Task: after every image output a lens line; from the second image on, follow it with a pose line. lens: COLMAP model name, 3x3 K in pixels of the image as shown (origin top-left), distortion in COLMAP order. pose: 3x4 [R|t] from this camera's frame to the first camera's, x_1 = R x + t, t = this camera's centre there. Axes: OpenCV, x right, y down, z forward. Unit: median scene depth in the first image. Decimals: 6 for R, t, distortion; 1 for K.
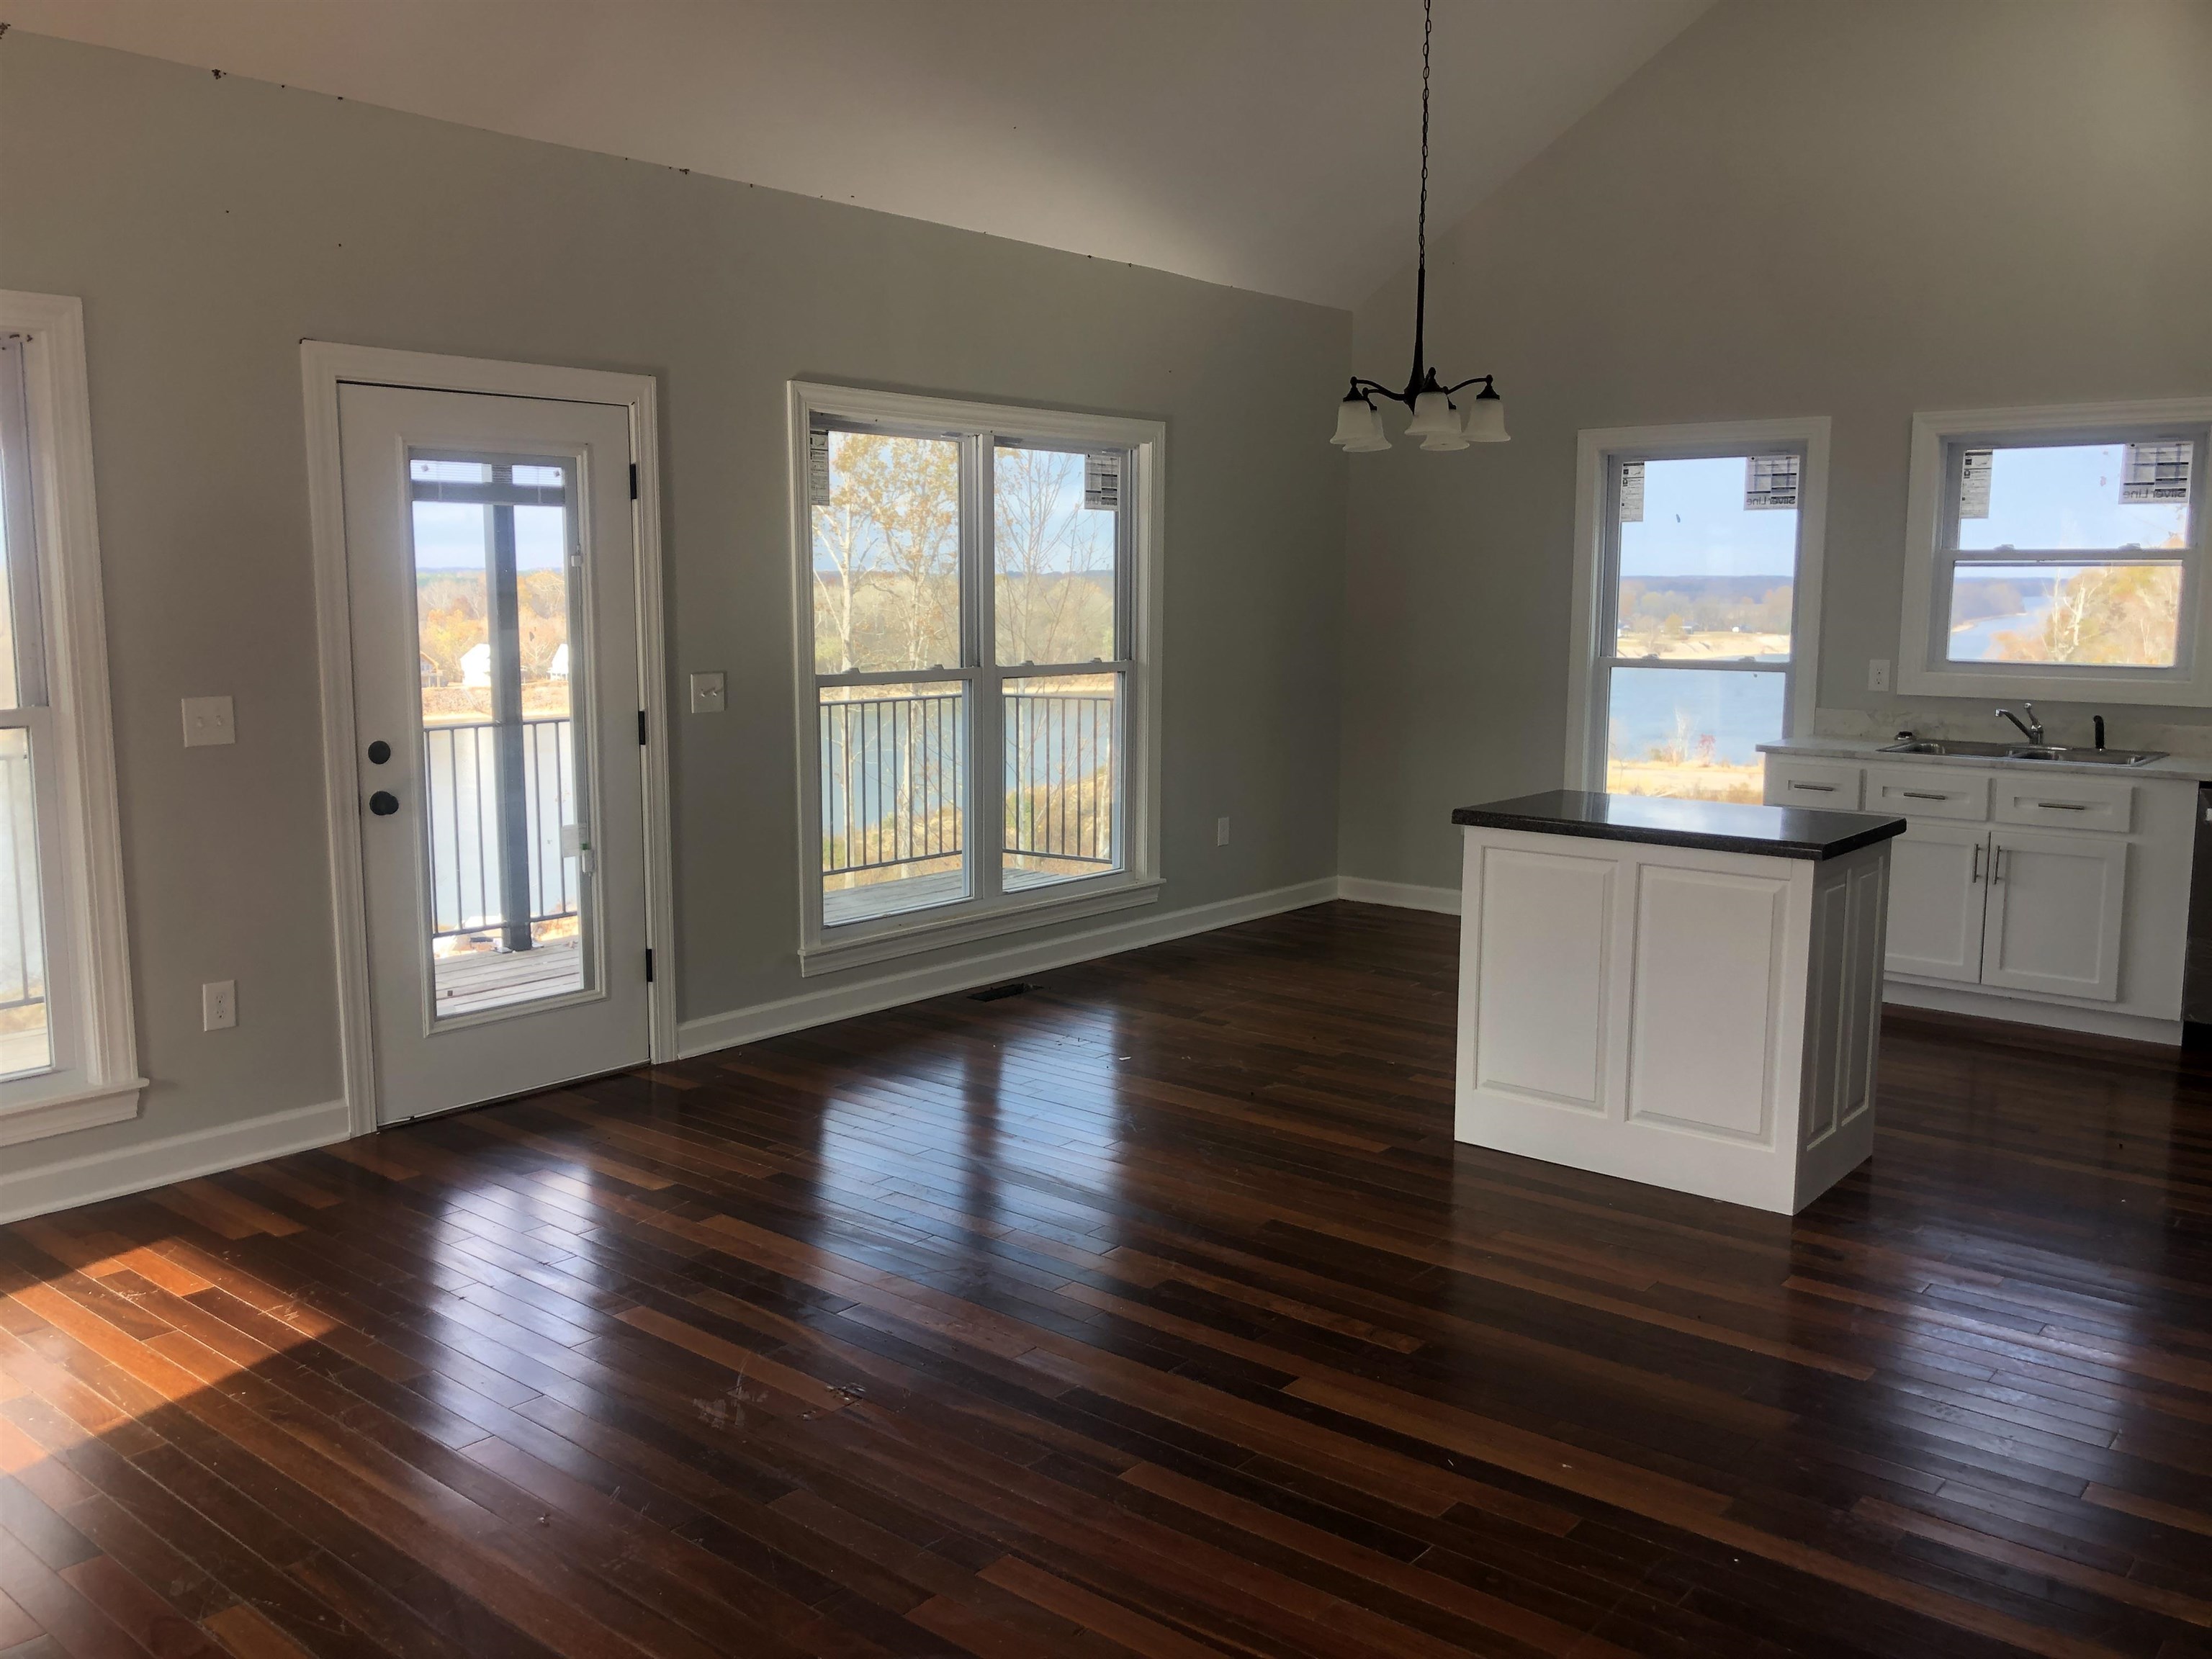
lens RADIAL K [[1811.3, 0, 1090.6], [0, 1811.3, 819.2], [0, 0, 1]] dist [0.058982, -0.093020]
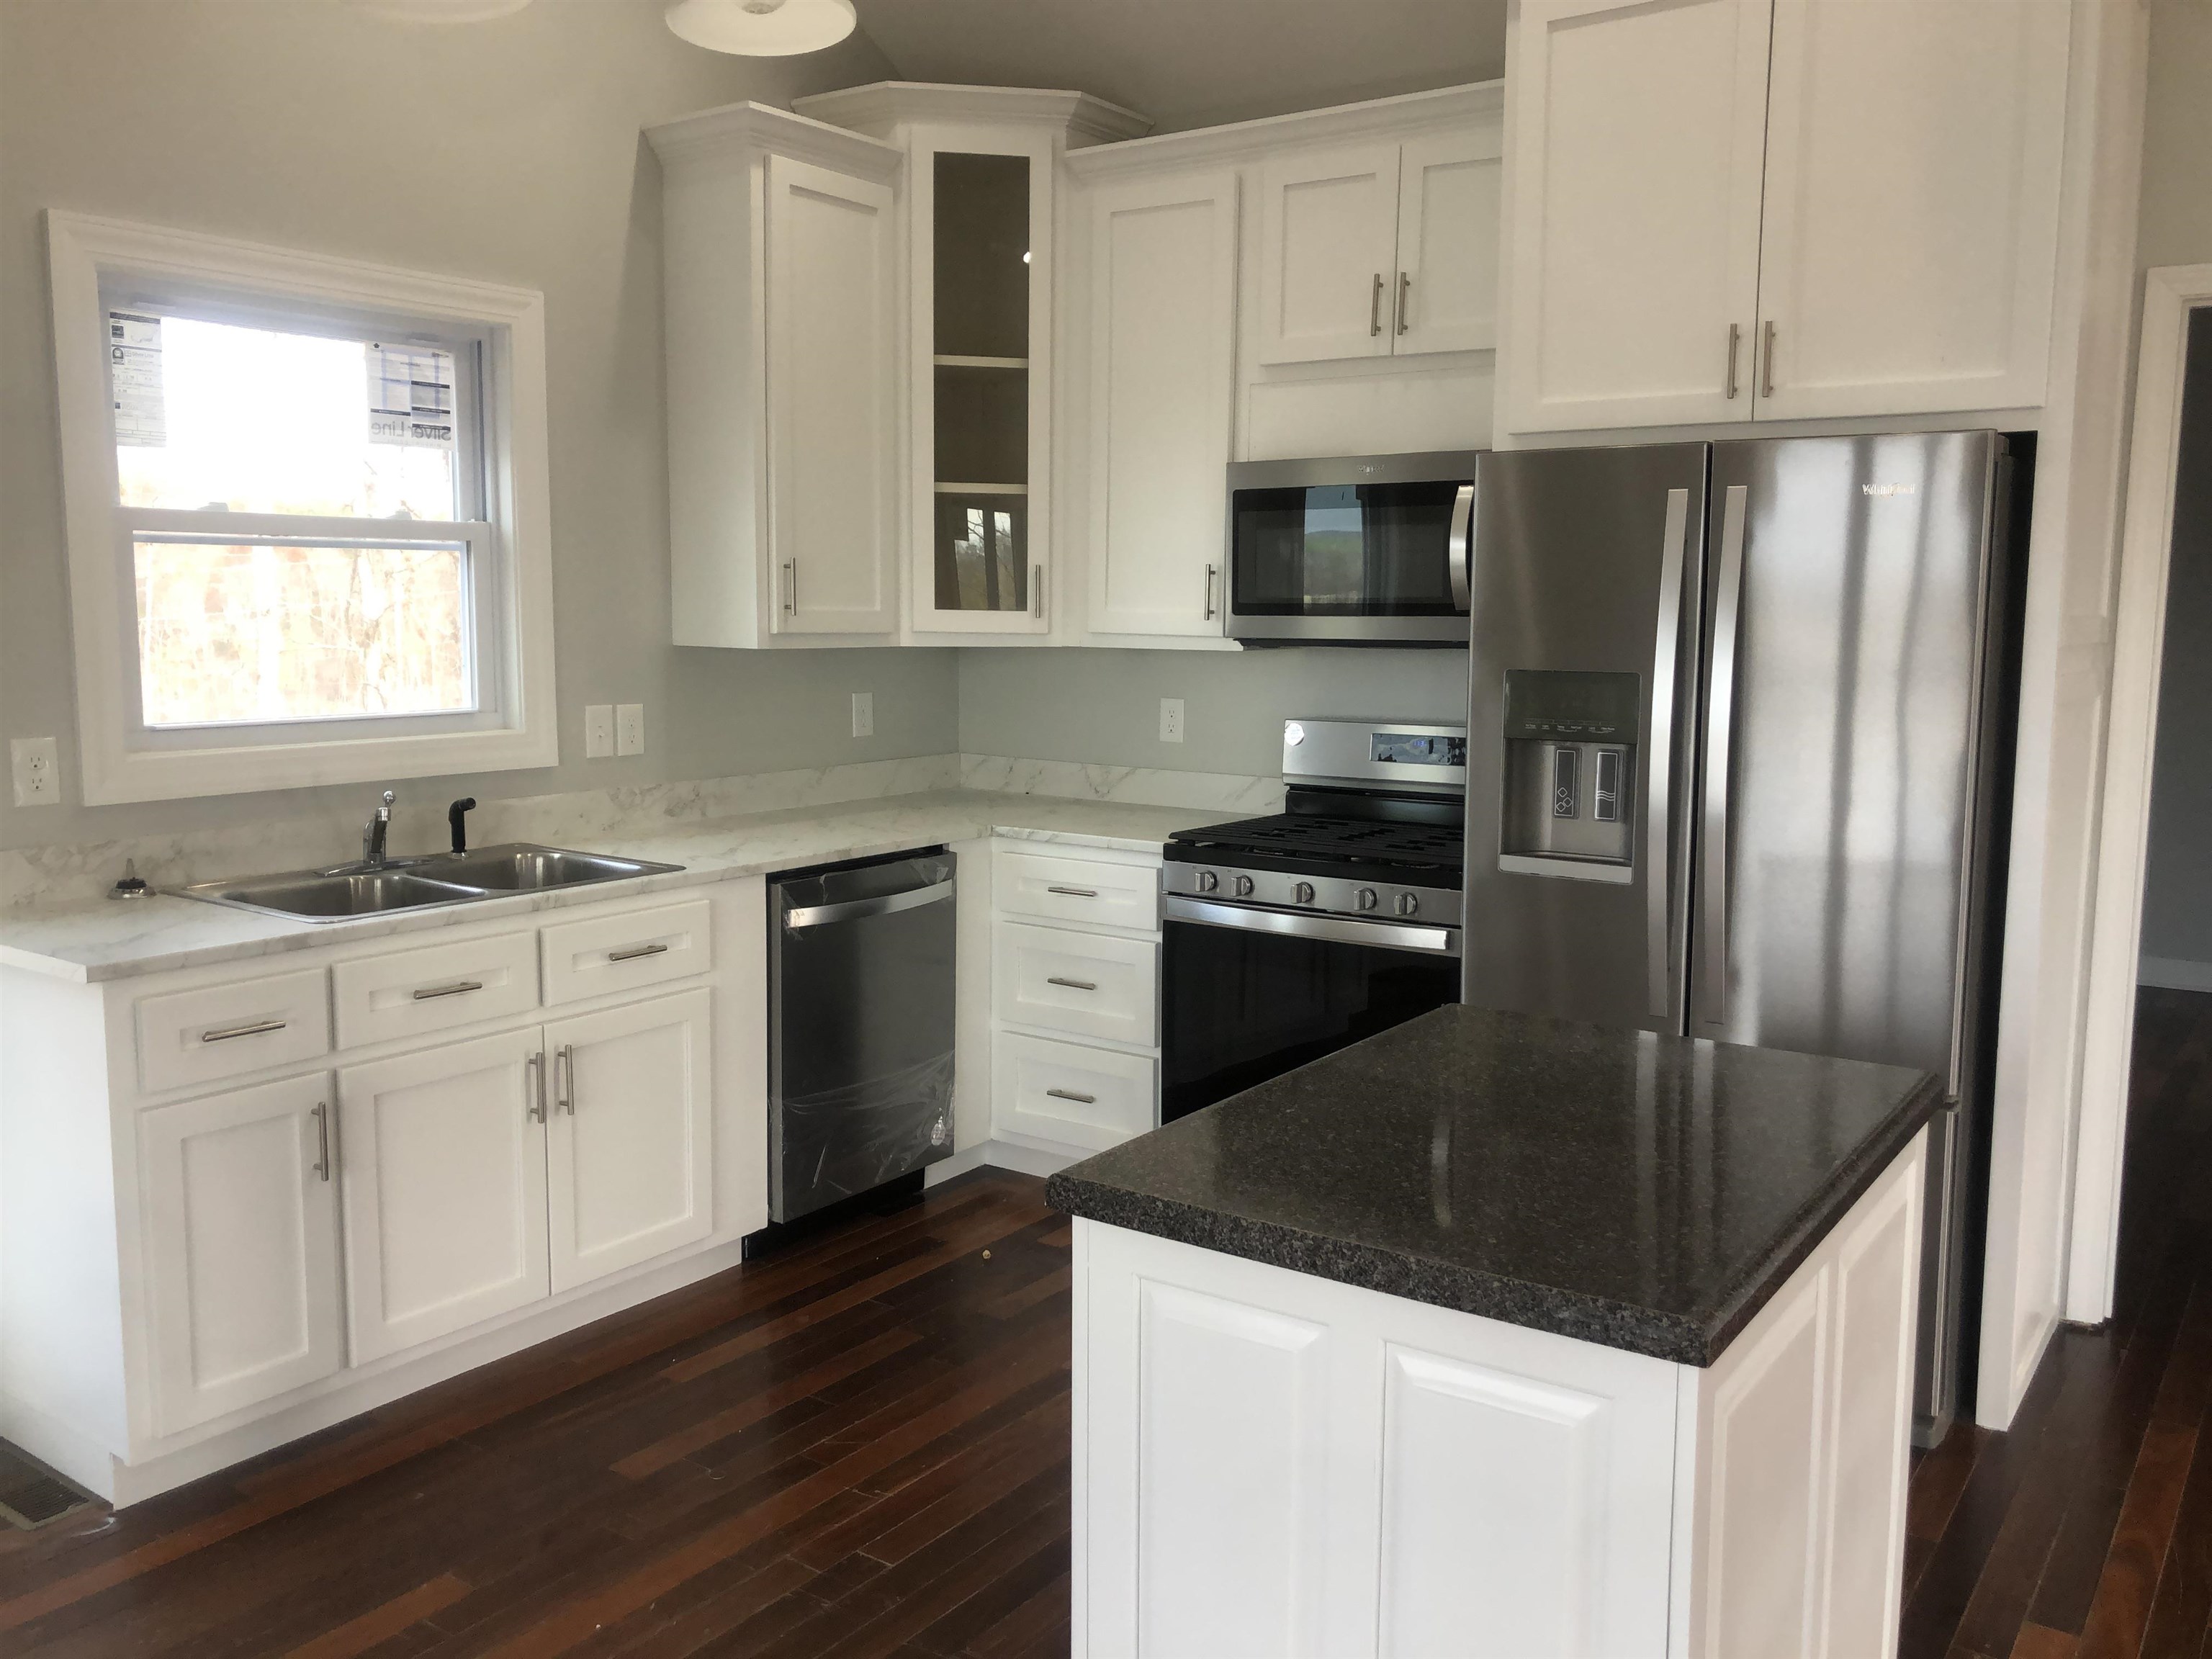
lens RADIAL K [[1811.3, 0, 1109.3], [0, 1811.3, 828.7], [0, 0, 1]] dist [0.058982, -0.093020]
pose [[-0.079194, -0.129661, 0.988391, -0.057705], [0.123811, 0.982548, 0.138815, -0.104383], [-0.989141, 0.133367, -0.061758, 0.834607]]
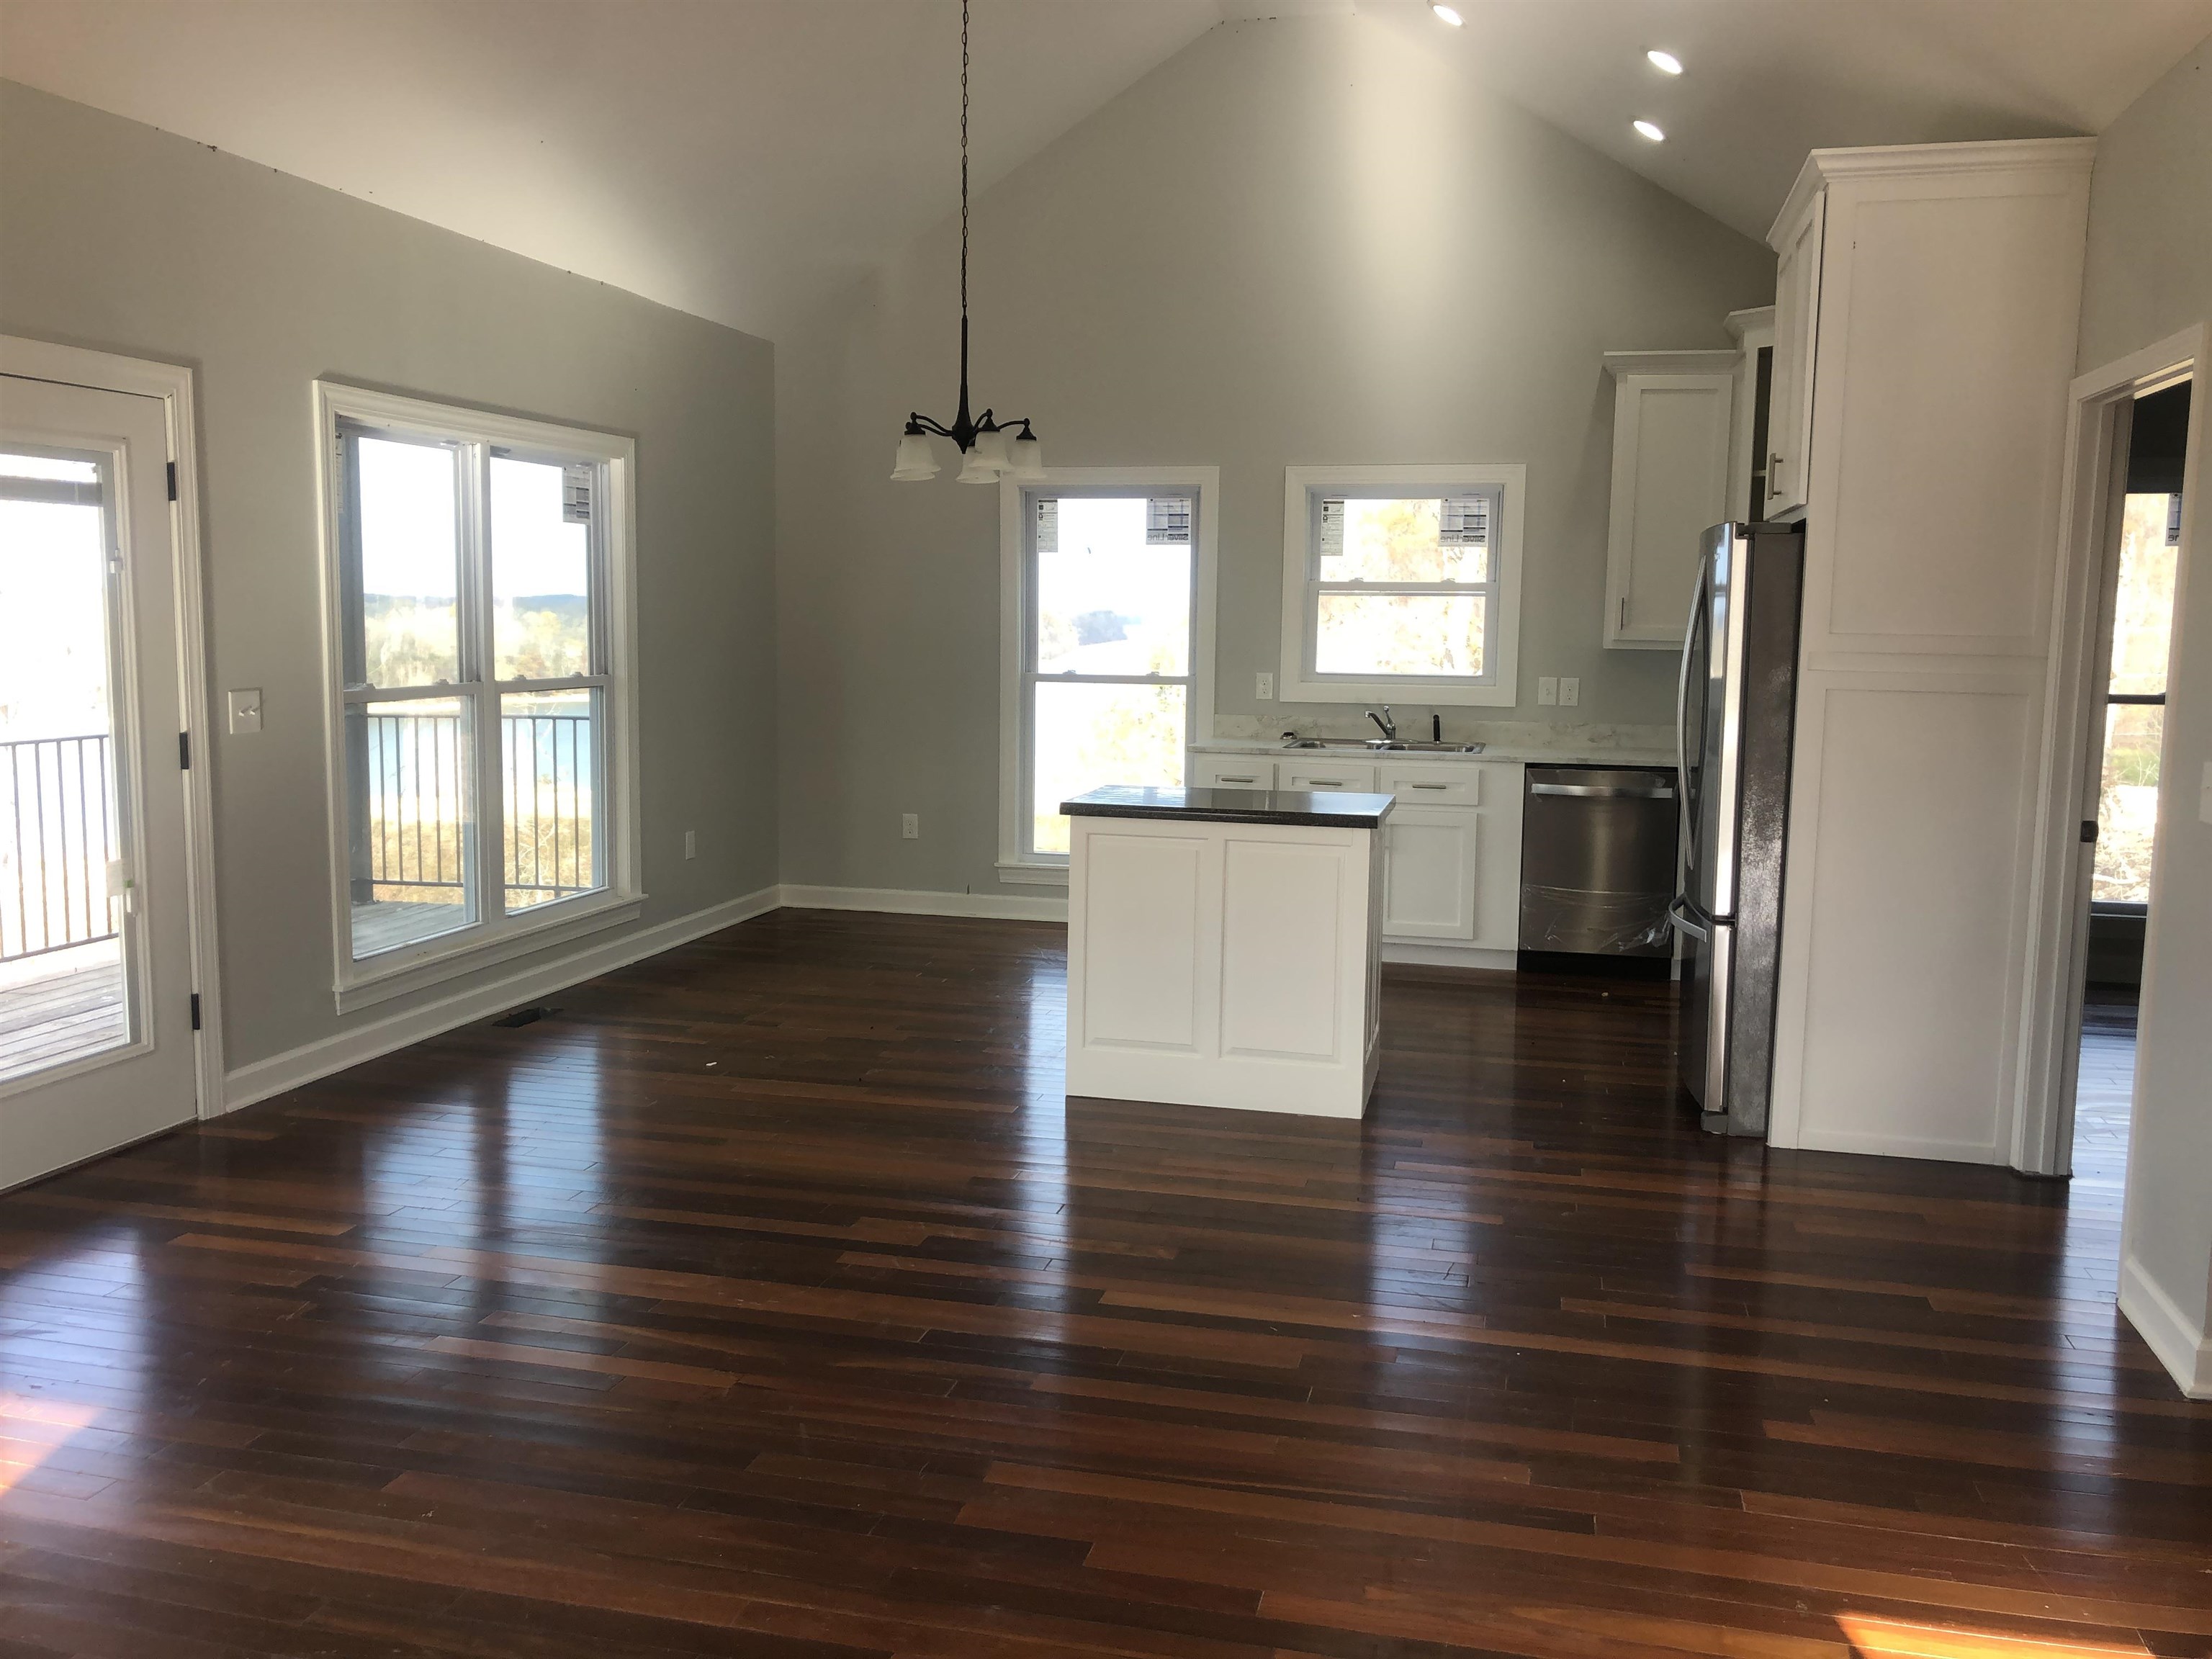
lens RADIAL K [[1811.3, 0, 1109.0], [0, 1811.3, 820.1], [0, 0, 1]] dist [0.058982, -0.093020]
pose [[0.897458, -0.042269, 0.439070, -0.202731], [0.047971, 0.998847, -0.001893, 0.007269], [-0.438484, 0.022762, 0.898451, -0.020917]]
